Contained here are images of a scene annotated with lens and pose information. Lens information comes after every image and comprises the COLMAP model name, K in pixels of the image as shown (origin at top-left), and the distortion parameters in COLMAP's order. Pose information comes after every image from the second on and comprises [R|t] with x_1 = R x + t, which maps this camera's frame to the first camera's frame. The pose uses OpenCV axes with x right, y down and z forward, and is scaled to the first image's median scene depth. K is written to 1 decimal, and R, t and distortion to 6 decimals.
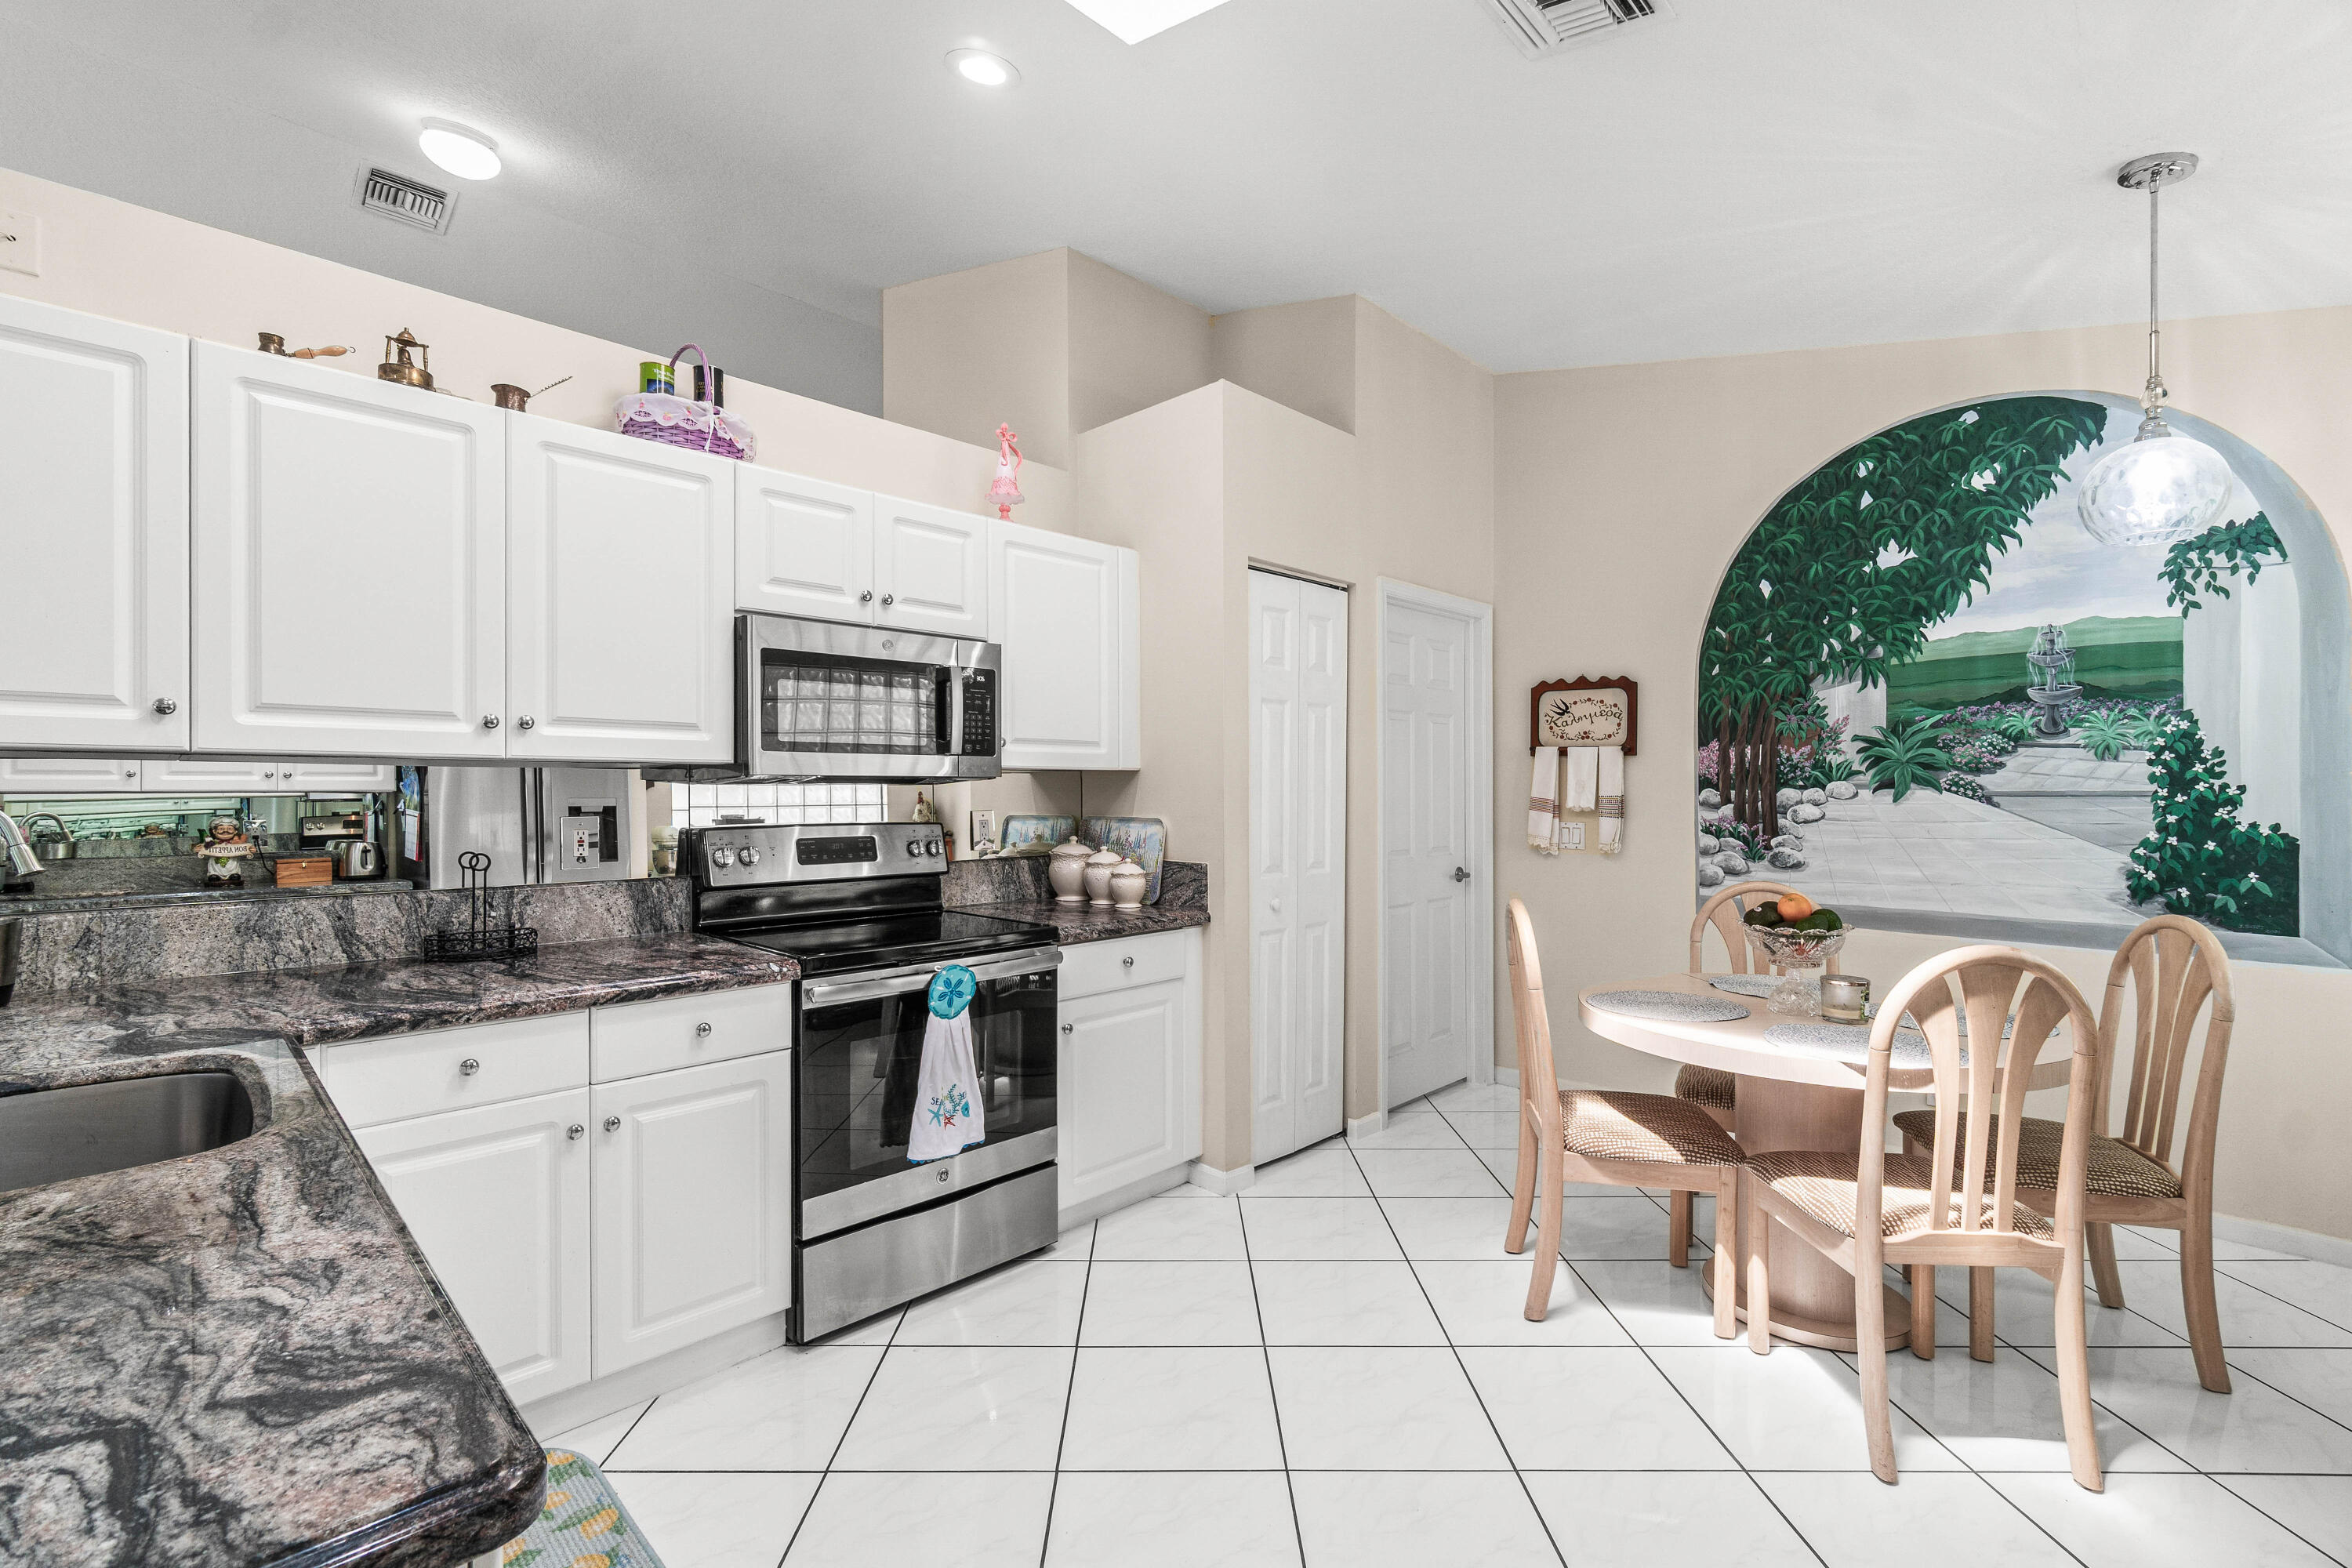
lens RADIAL K [[1031.4, 0, 1179.1], [0, 1031.4, 780.1], [0, 0, 1]] dist [-0.000459, 0.001052]
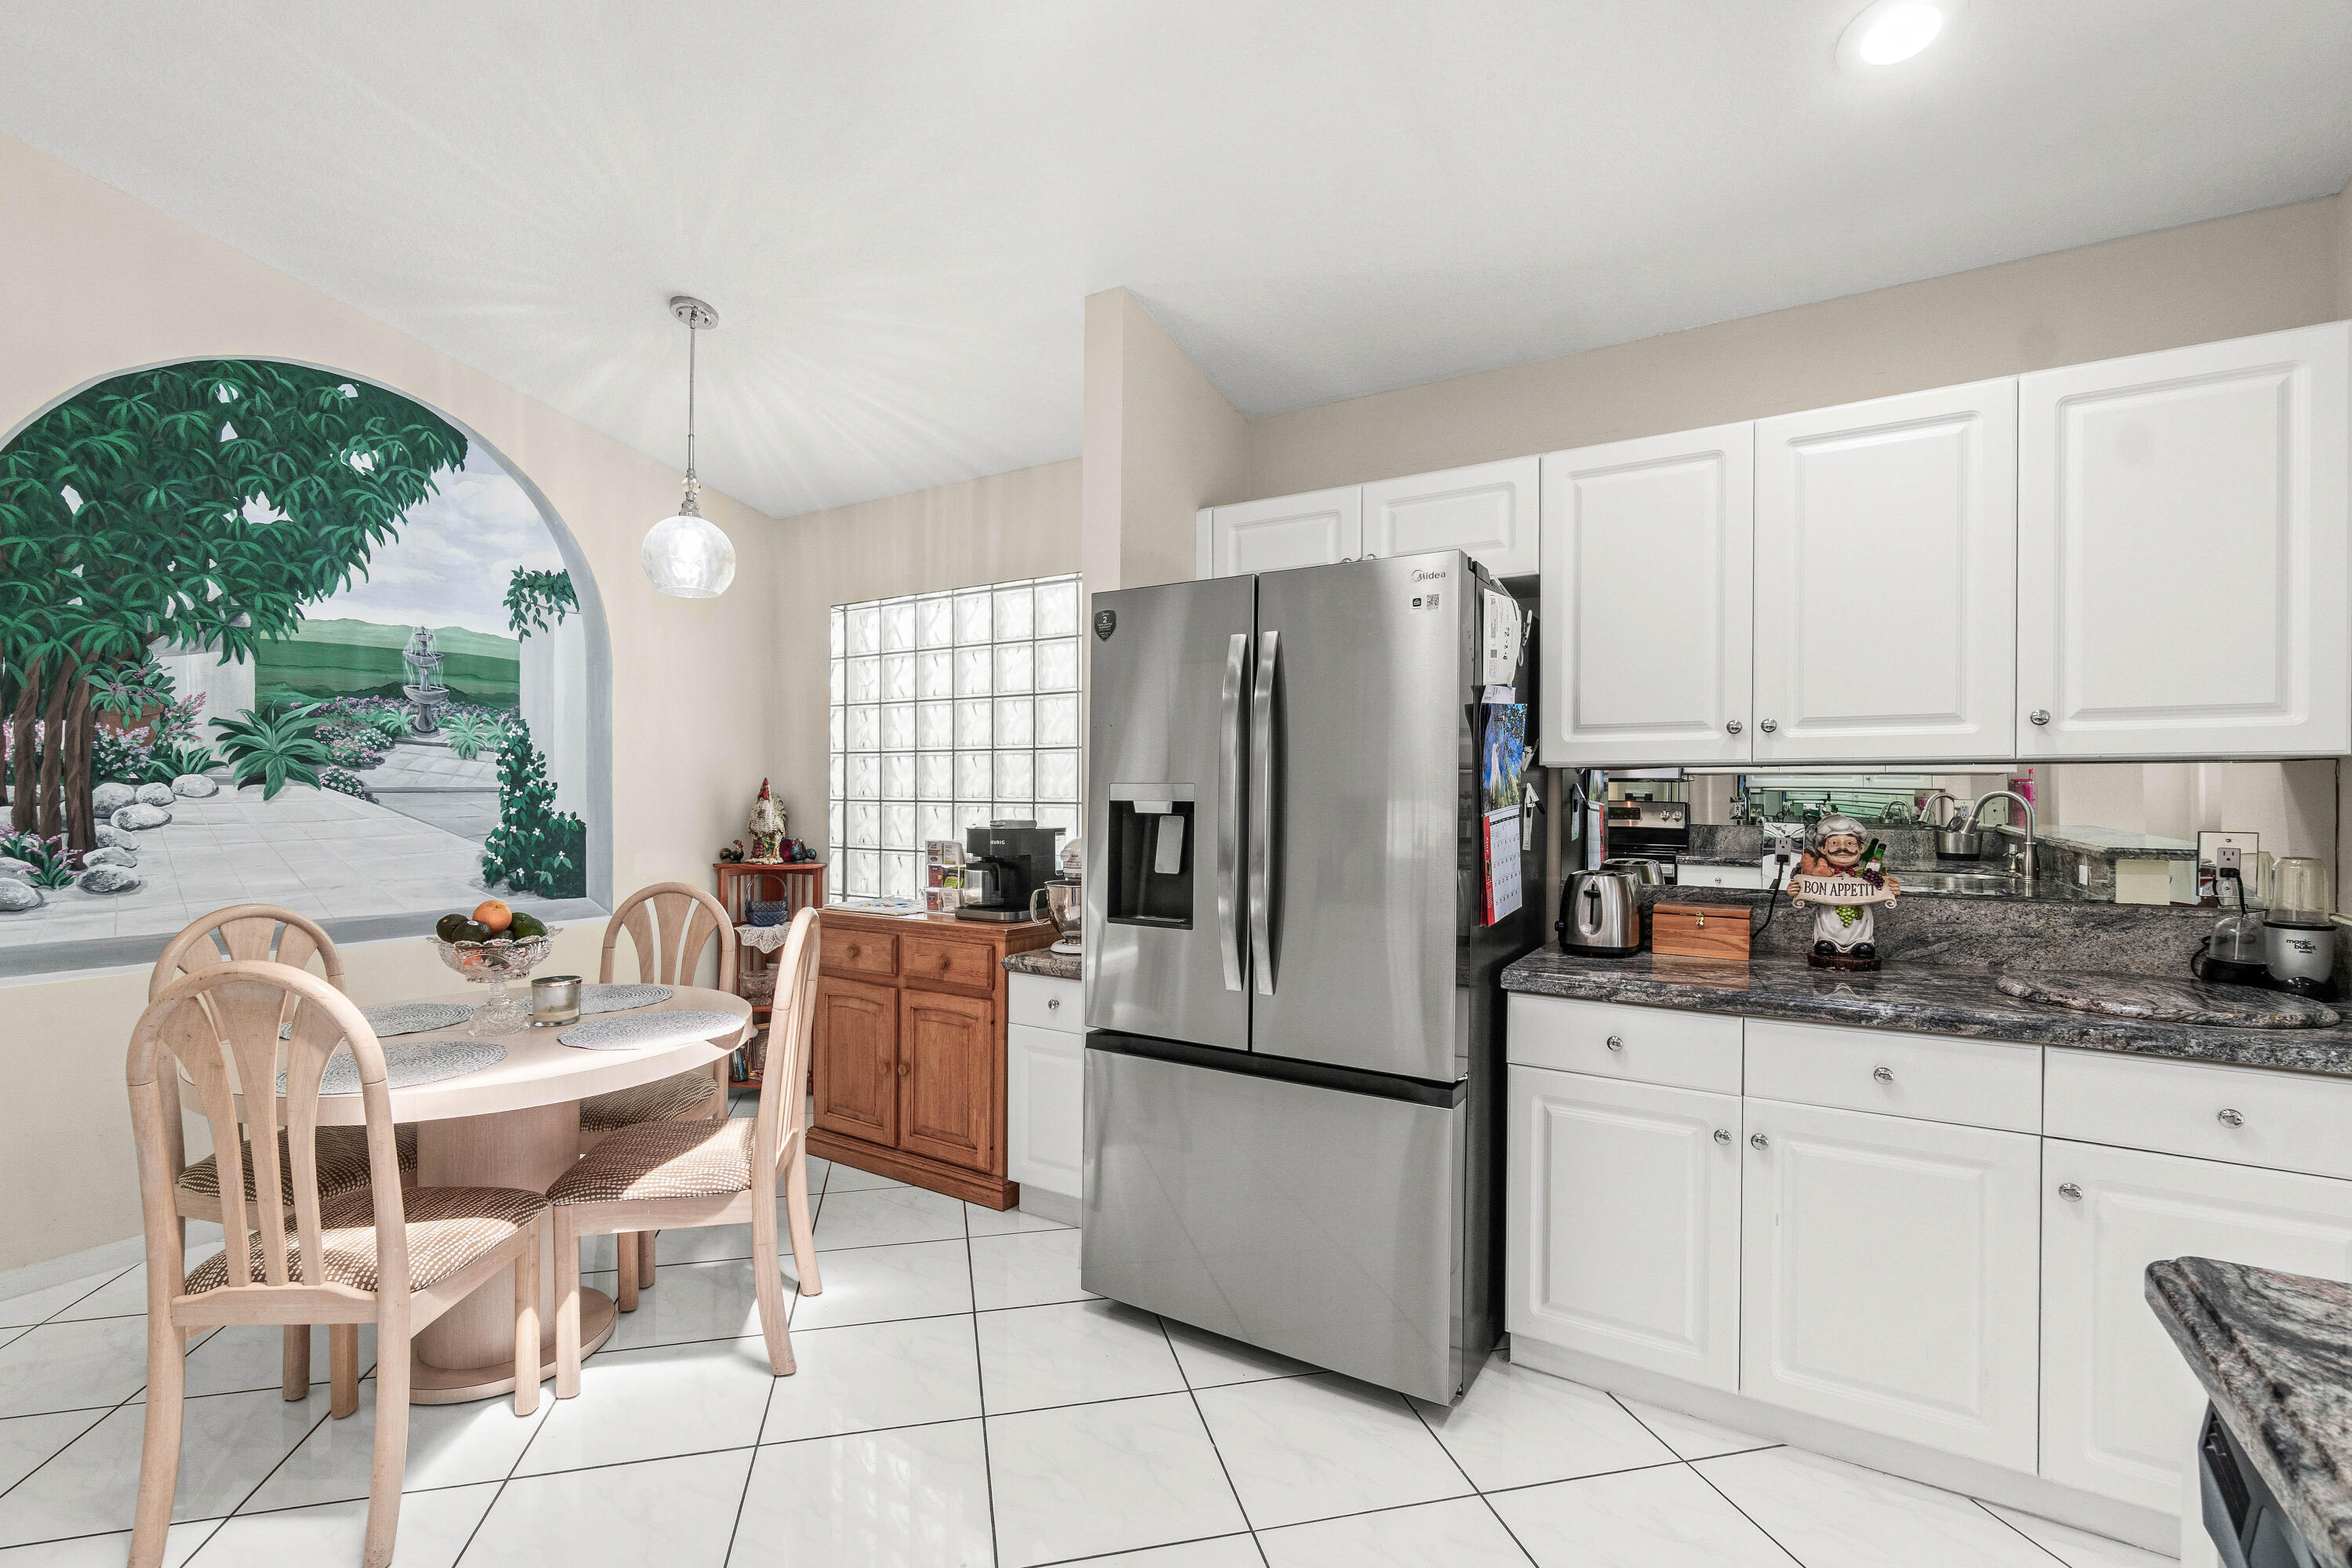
lens RADIAL K [[1026.1, 0, 1158.4], [0, 1026.1, 800.6], [0, 0, 1]] dist [-0.002249, -0.000248]
pose [[-0.209380, -0.011143, 0.977771, -0.302990], [-0.010644, 0.999902, 0.009116, 0.006489], [-0.977776, -0.008498, -0.209478, 0.465180]]
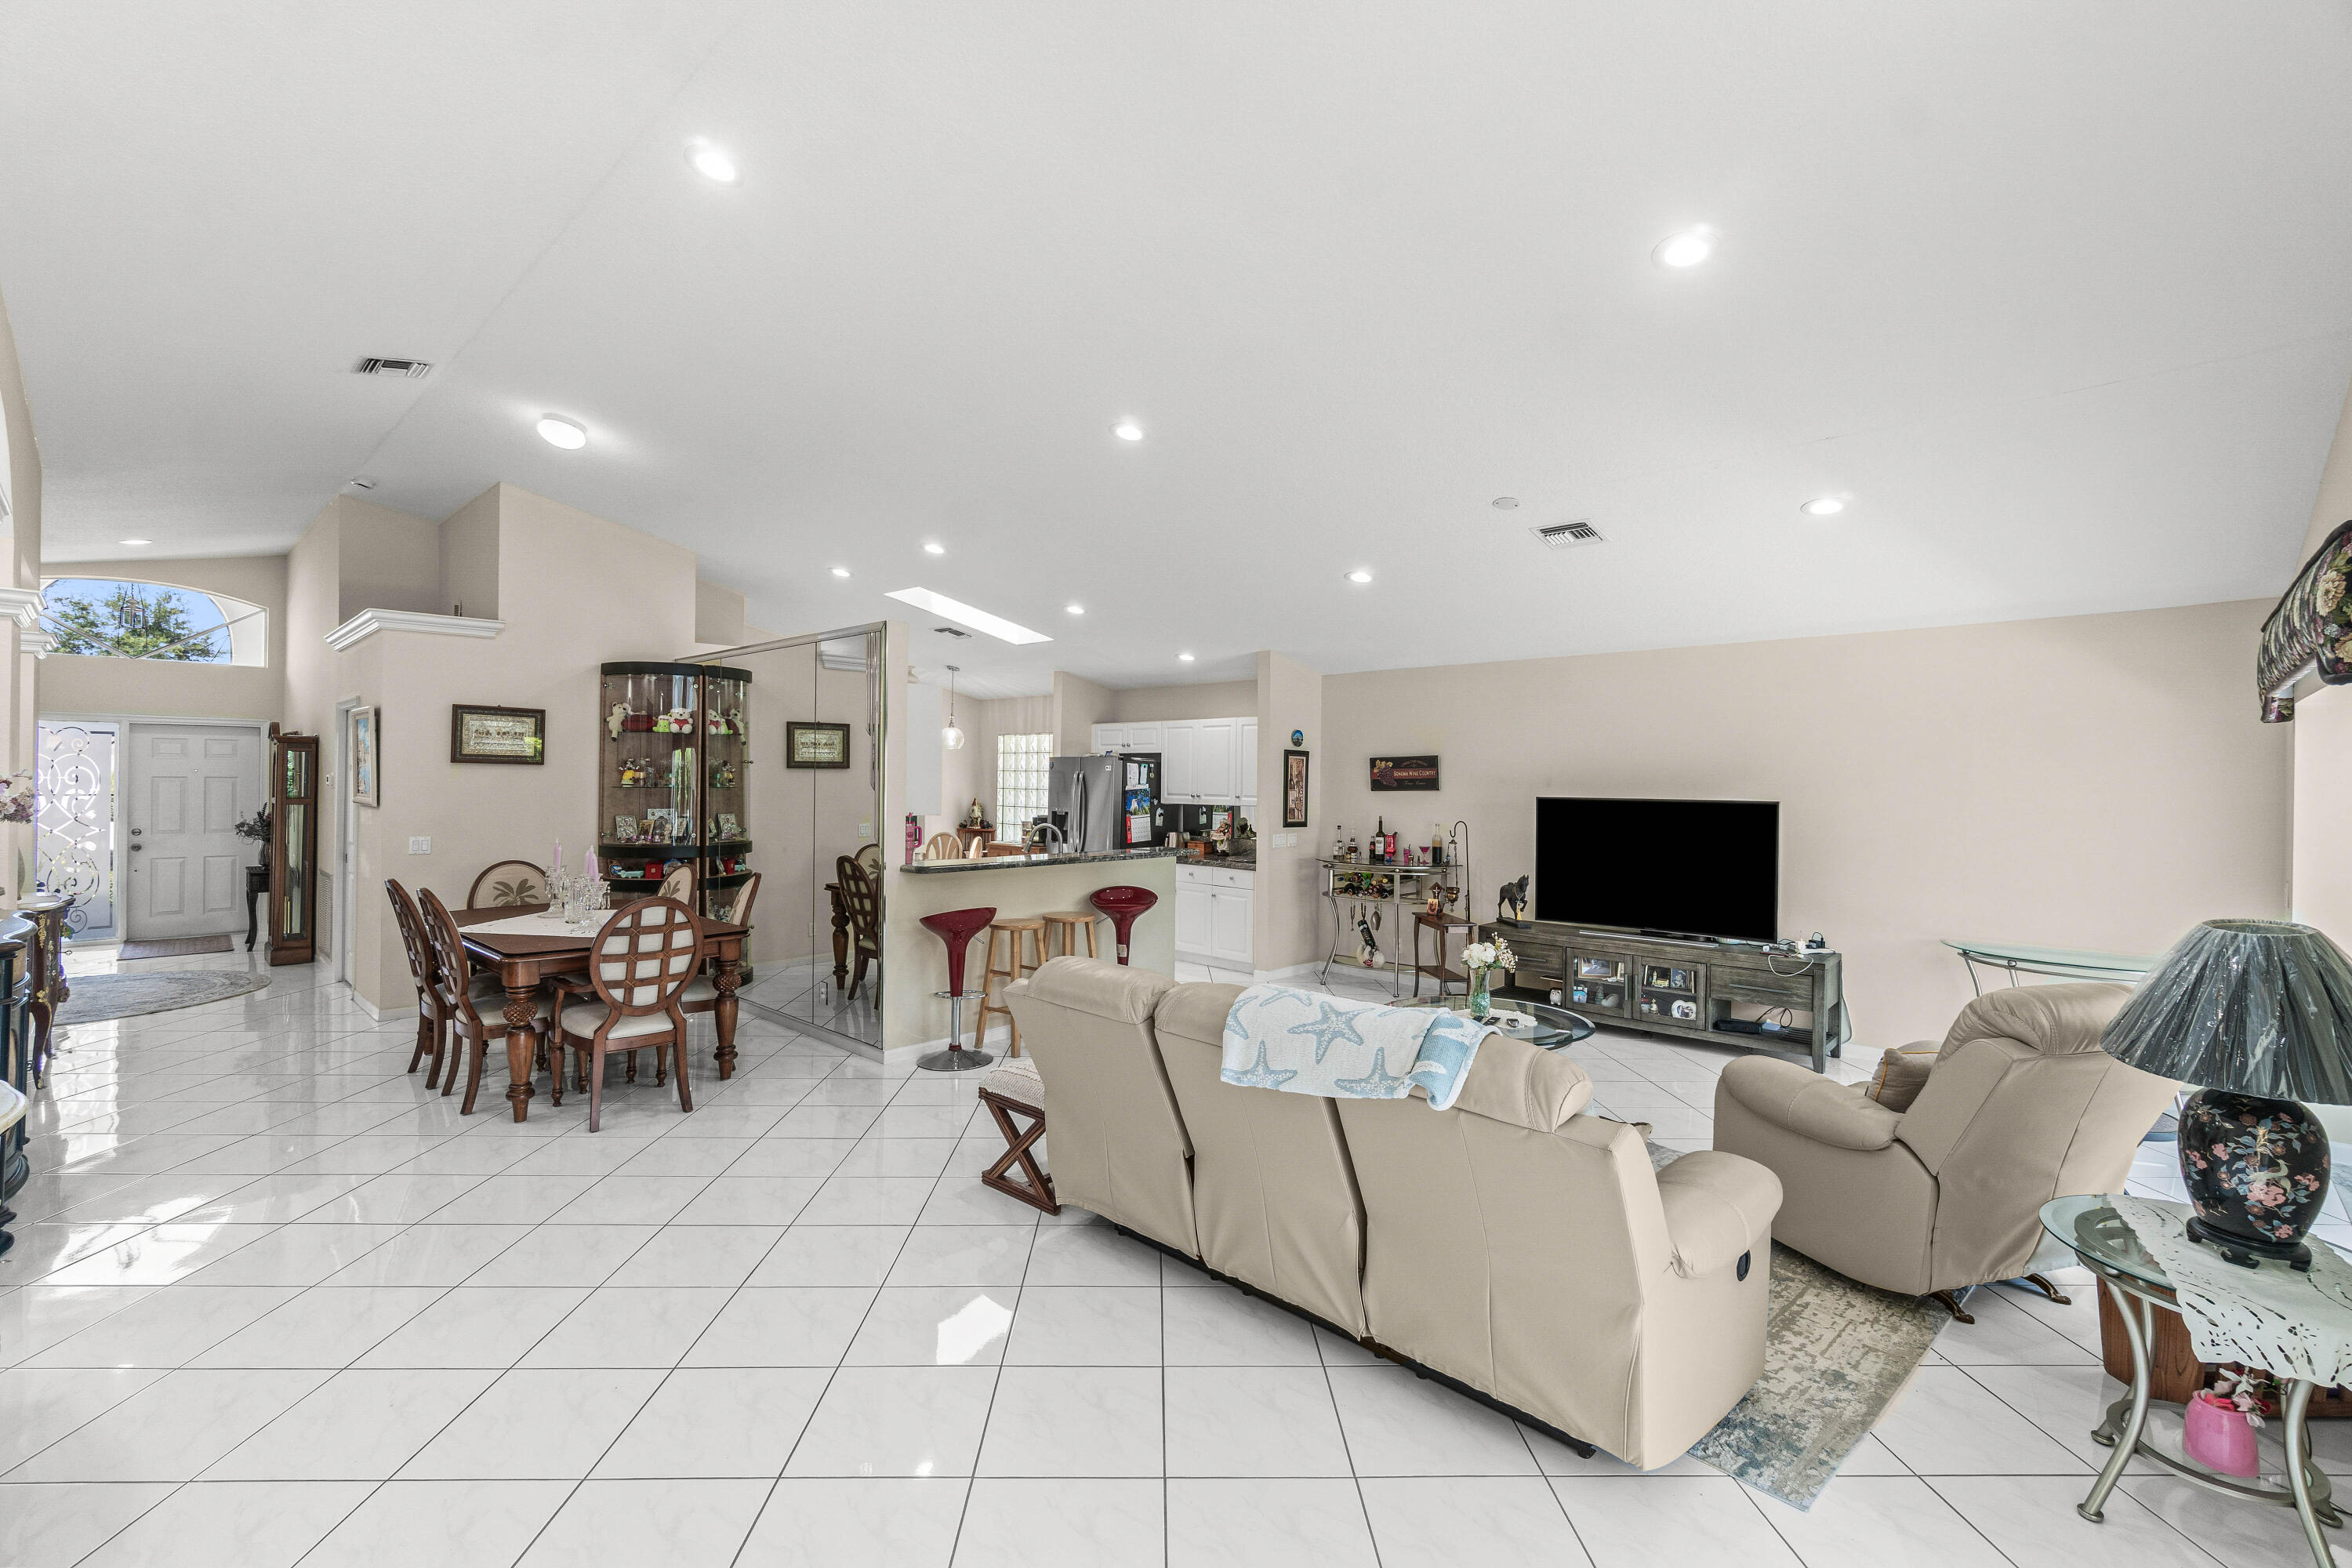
lens RADIAL K [[1001.0, 0, 1176.0], [0, 1001.0, 784.0], [0, 0, 1]] dist [-0.003471, 0.000061]
pose [[-0.011748, -0.010973, 0.999871, -2.327230], [-0.015067, 0.999828, 0.010796, -0.095465], [-0.999817, -0.014938, -0.011911, 0.042975]]
